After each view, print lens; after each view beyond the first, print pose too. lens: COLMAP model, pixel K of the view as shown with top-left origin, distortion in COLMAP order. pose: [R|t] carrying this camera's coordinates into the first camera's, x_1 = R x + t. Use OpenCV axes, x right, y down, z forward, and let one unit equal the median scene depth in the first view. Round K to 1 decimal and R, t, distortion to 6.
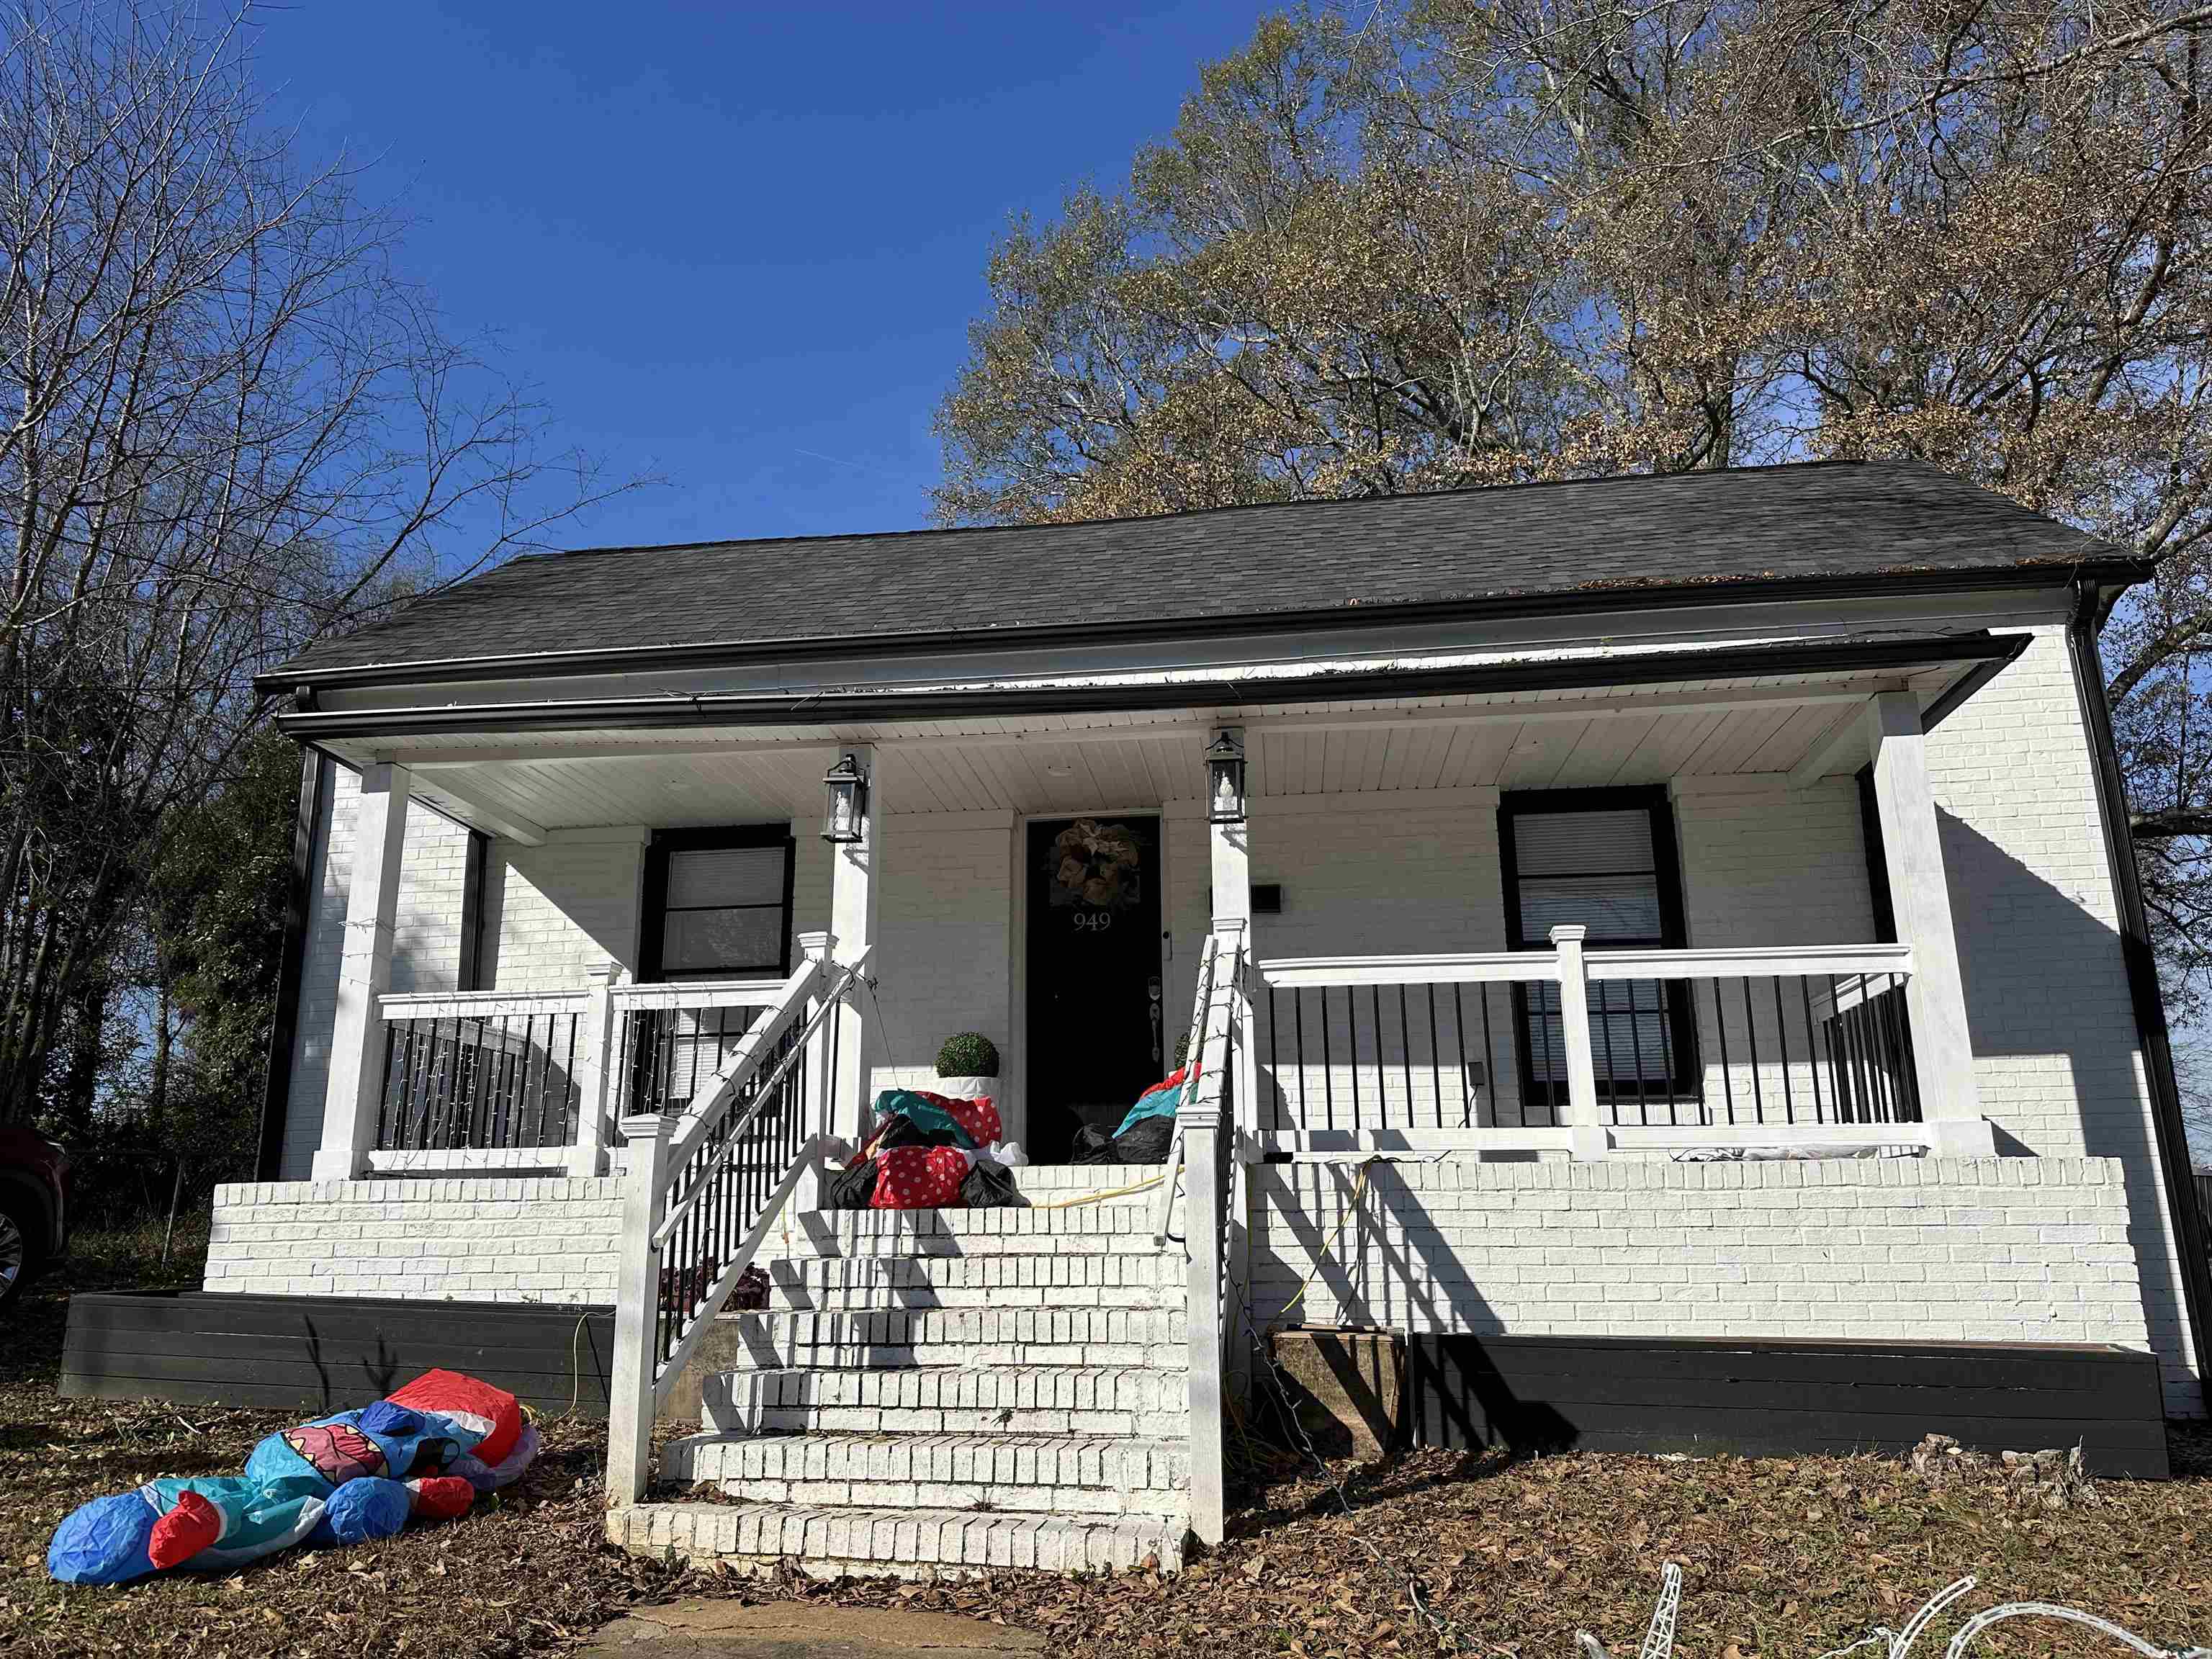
lens RADIAL K [[1541.7, 0, 1106.0], [0, 1541.7, 829.5], [0, 0, 1]] dist [-0.001575, -0.022694]
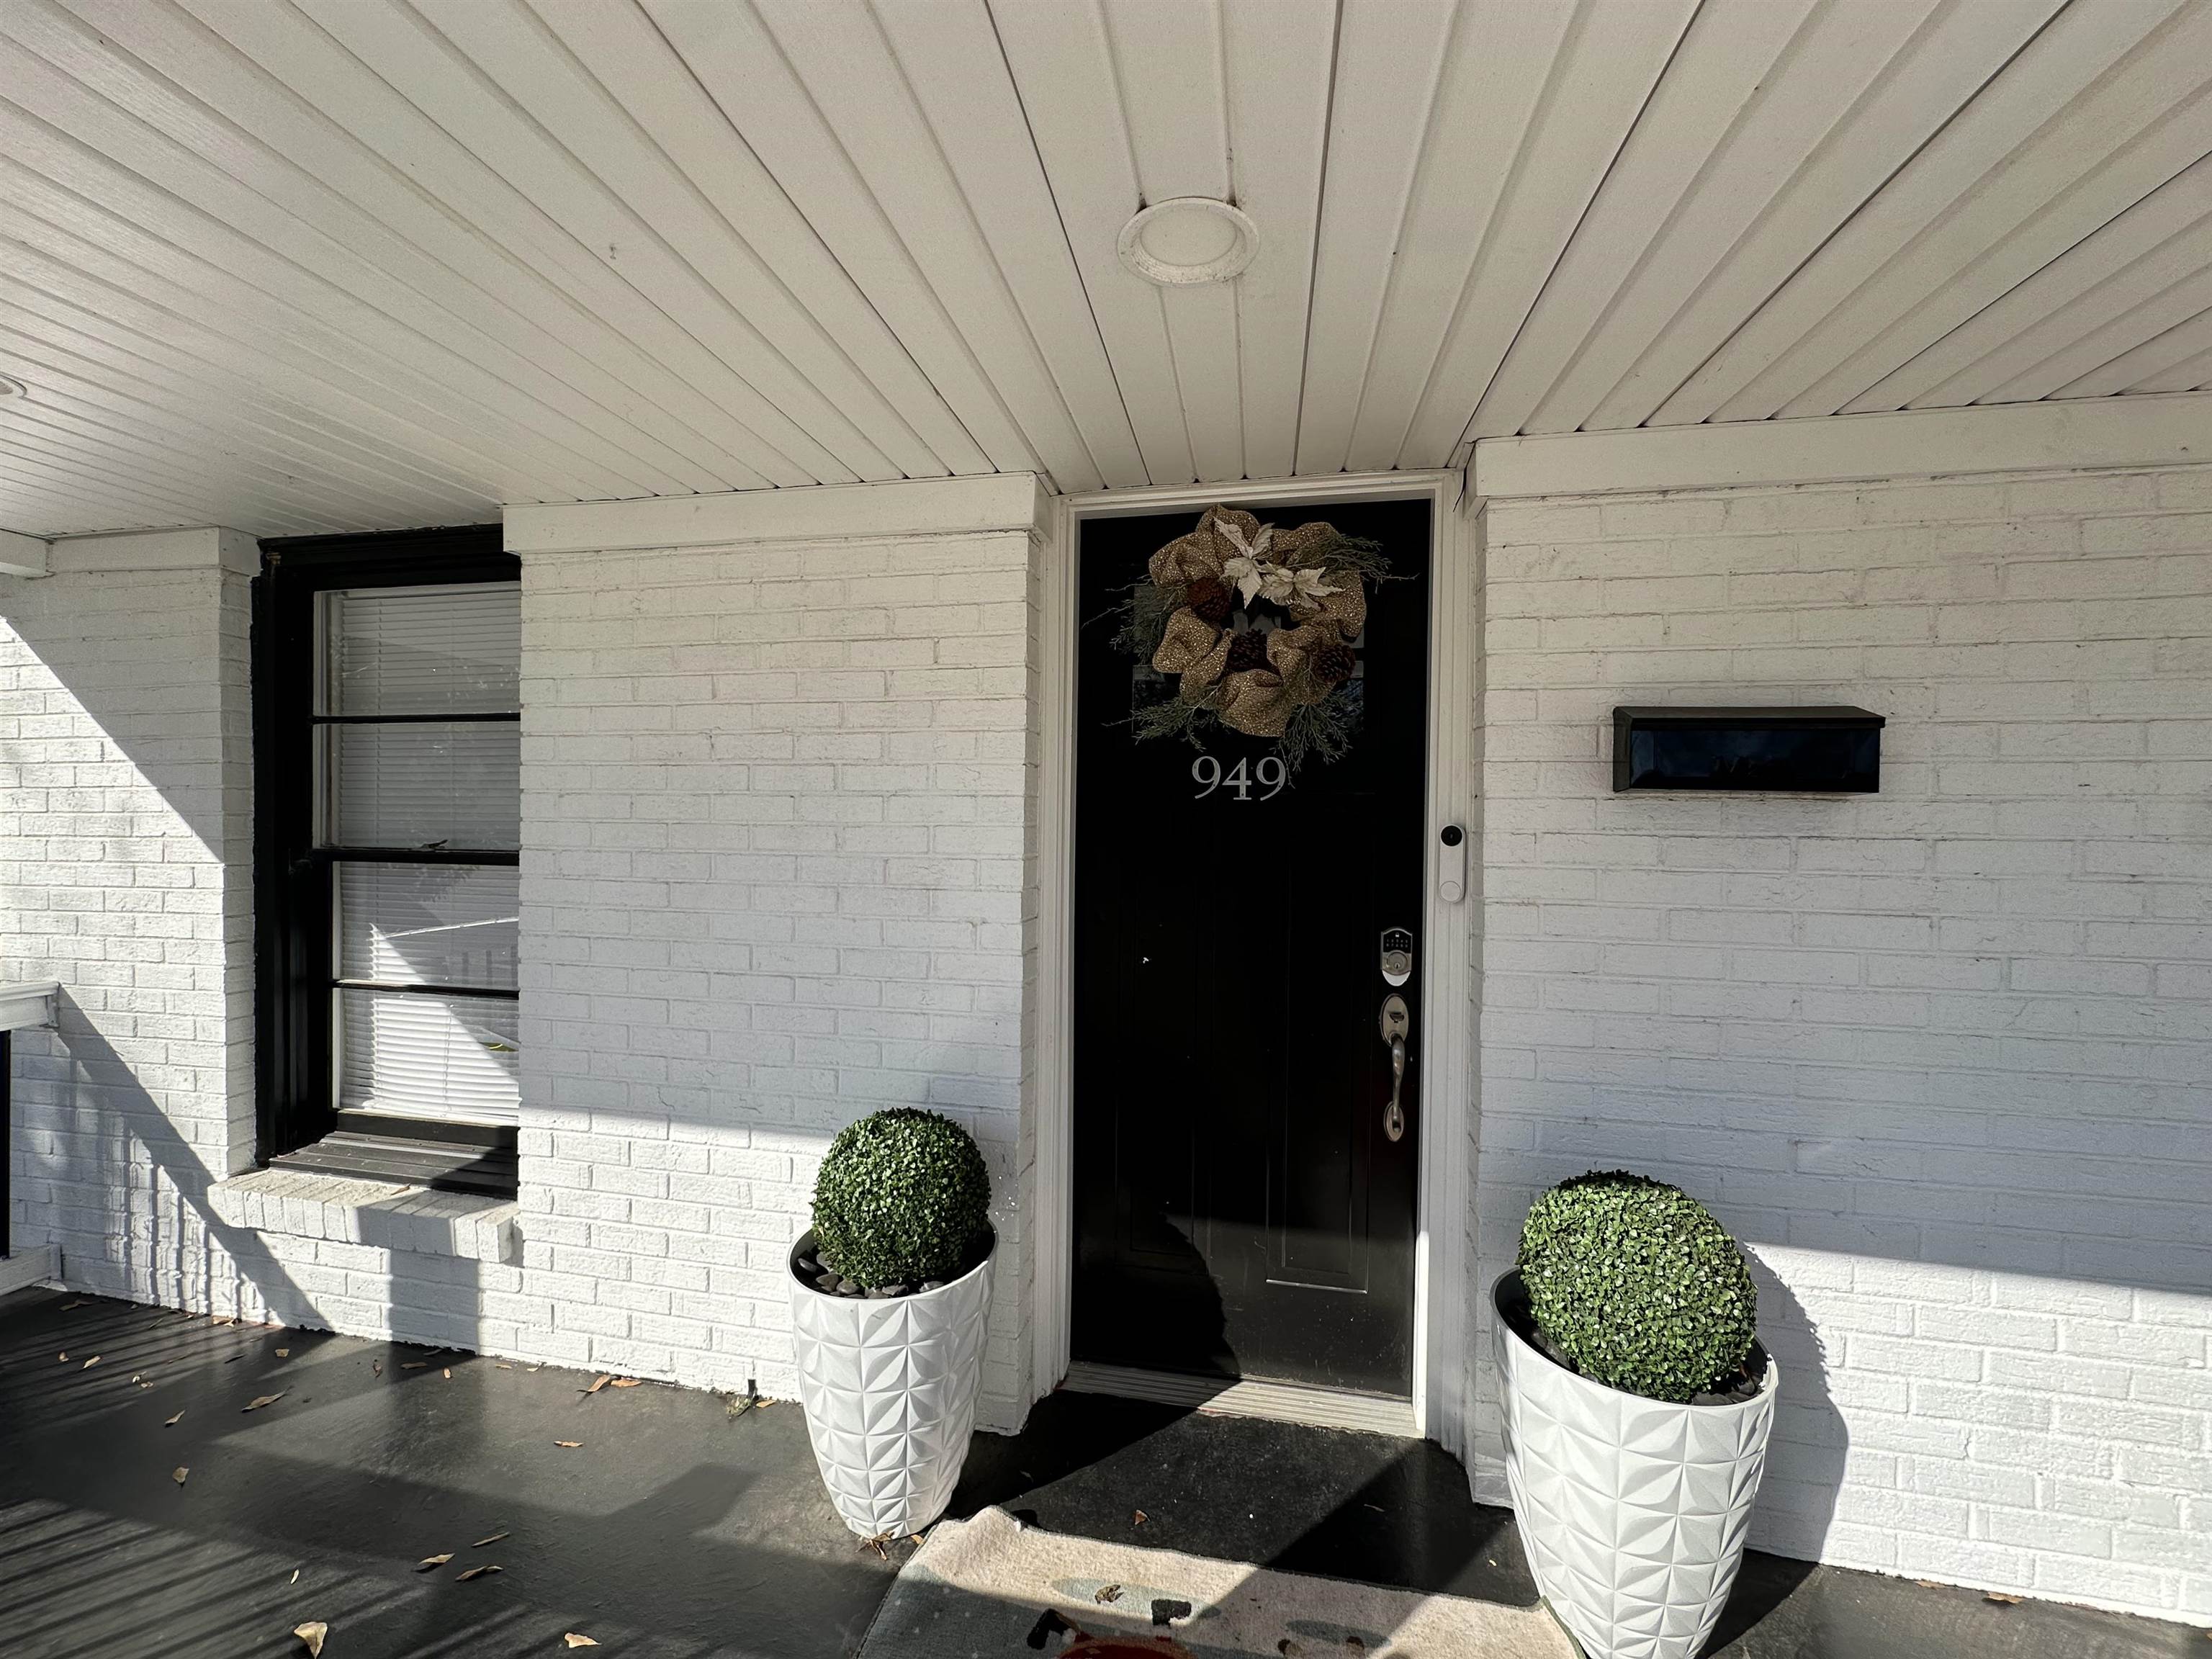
lens RADIAL K [[870.6, 0, 1106.0], [0, 870.6, 829.5], [0, 0, 1]] dist [-0.000690, 0.000000]
pose [[0.998223, 0.020844, -0.055819, -0.030185], [-0.004601, 0.960985, 0.276563, 0.010308], [0.059406, -0.275815, 0.959373, 0.776128]]
